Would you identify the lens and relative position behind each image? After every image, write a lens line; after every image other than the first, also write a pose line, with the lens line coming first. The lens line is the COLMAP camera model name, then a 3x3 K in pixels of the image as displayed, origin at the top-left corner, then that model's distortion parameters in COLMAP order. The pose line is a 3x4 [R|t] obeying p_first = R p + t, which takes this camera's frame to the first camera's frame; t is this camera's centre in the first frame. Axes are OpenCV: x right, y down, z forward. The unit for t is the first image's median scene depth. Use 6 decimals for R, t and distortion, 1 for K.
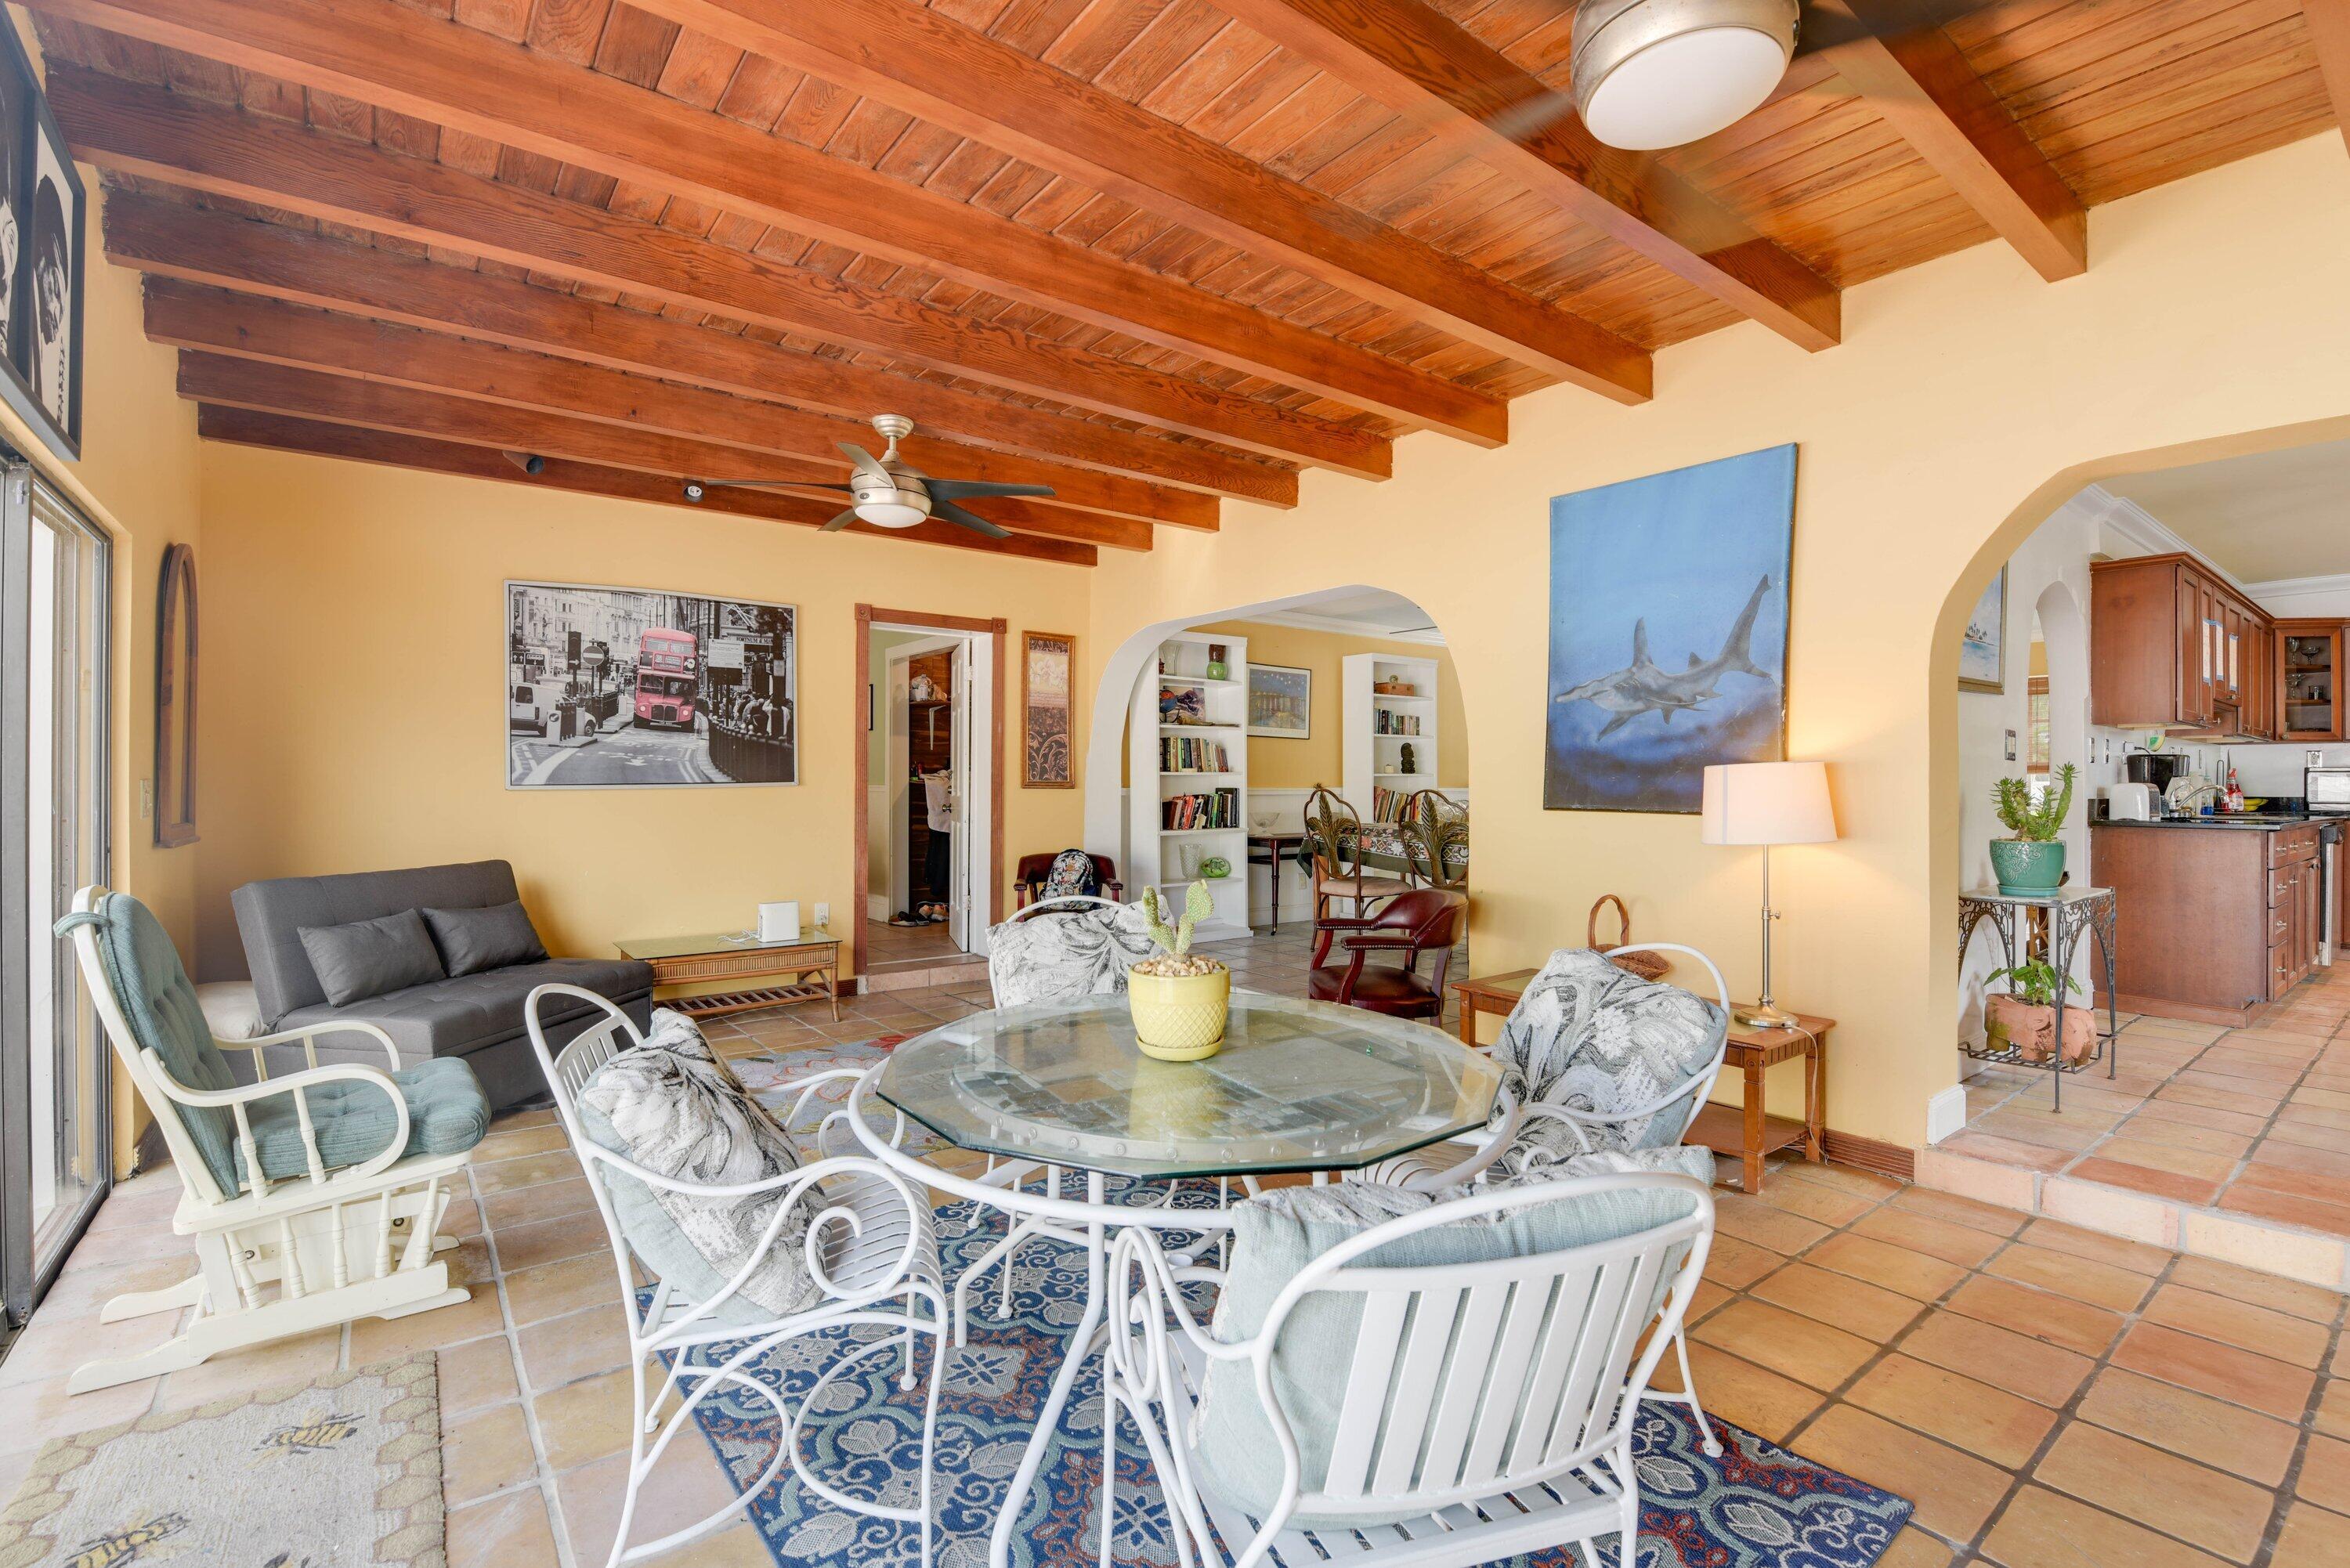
lens RADIAL K [[1021.0, 0, 1177.7], [0, 1021.0, 777.3], [0, 0, 1]] dist [-0.002877, -0.009020]
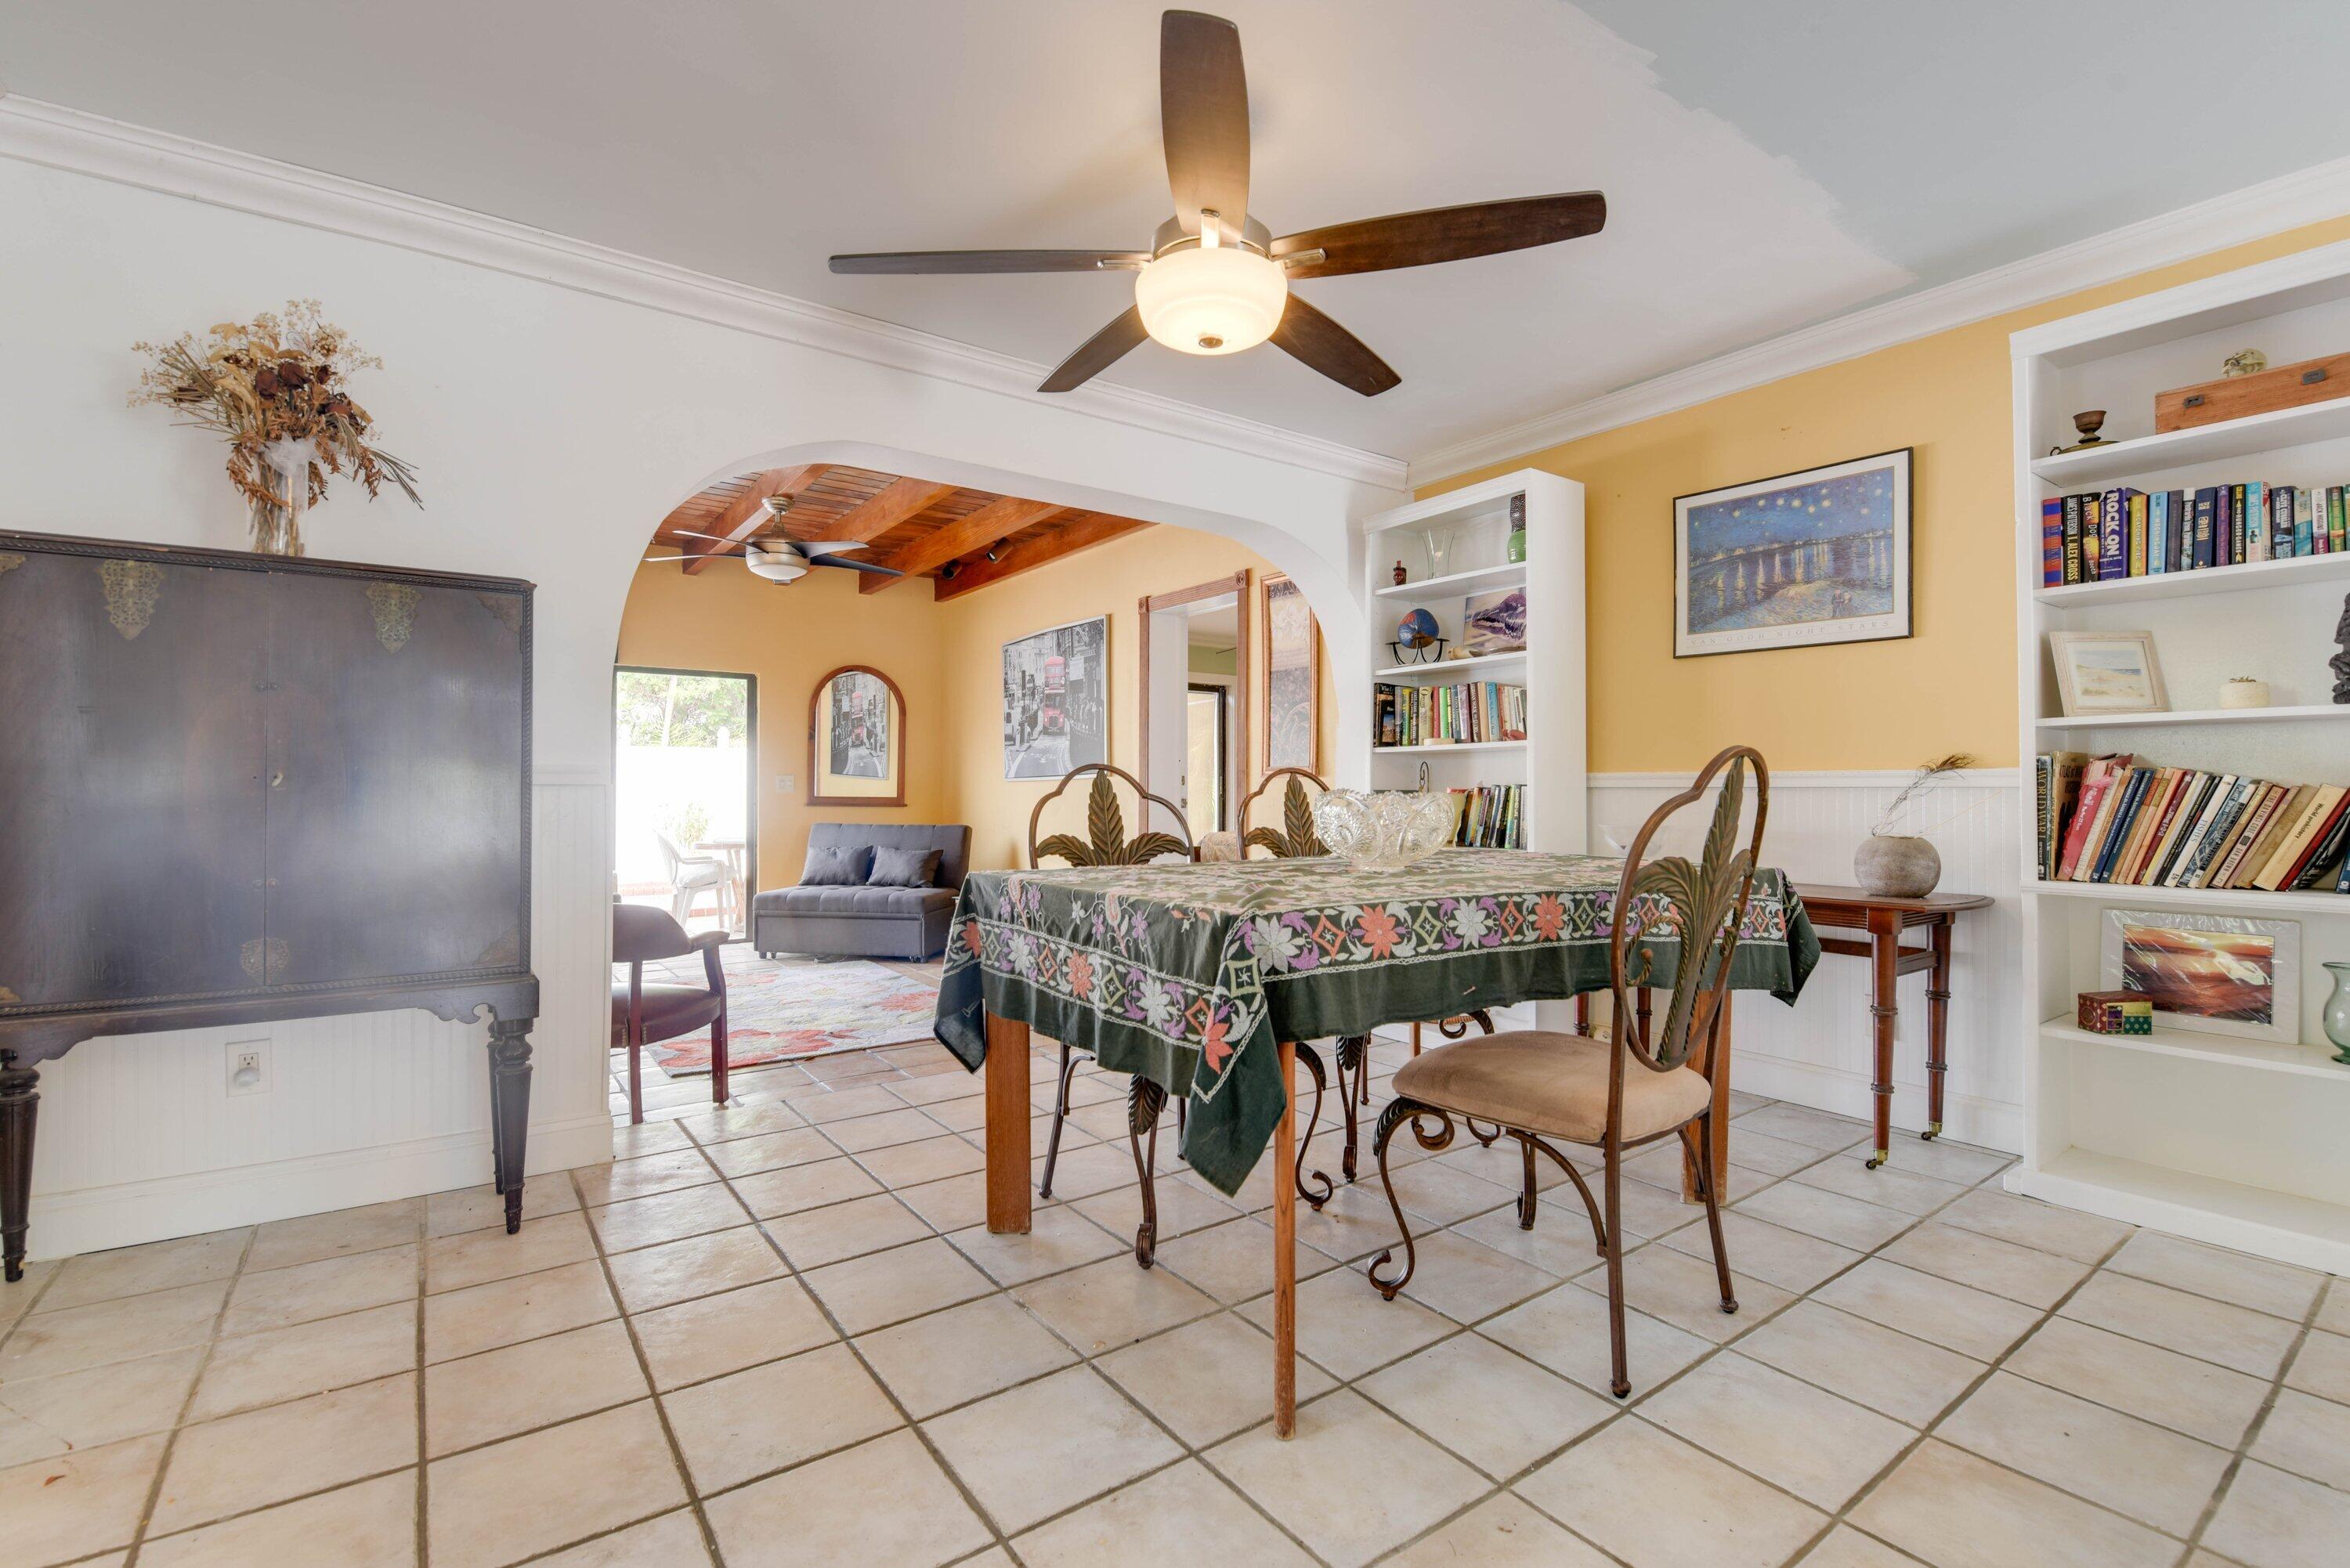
lens RADIAL K [[1021.0, 0, 1177.7], [0, 1021.0, 777.3], [0, 0, 1]] dist [-0.002877, -0.009020]
pose [[-0.002781, -0.014900, -0.999885, 0.782785], [0.008473, 0.999853, -0.014923, 0.028393], [0.999960, -0.008513, -0.002654, 1.138612]]
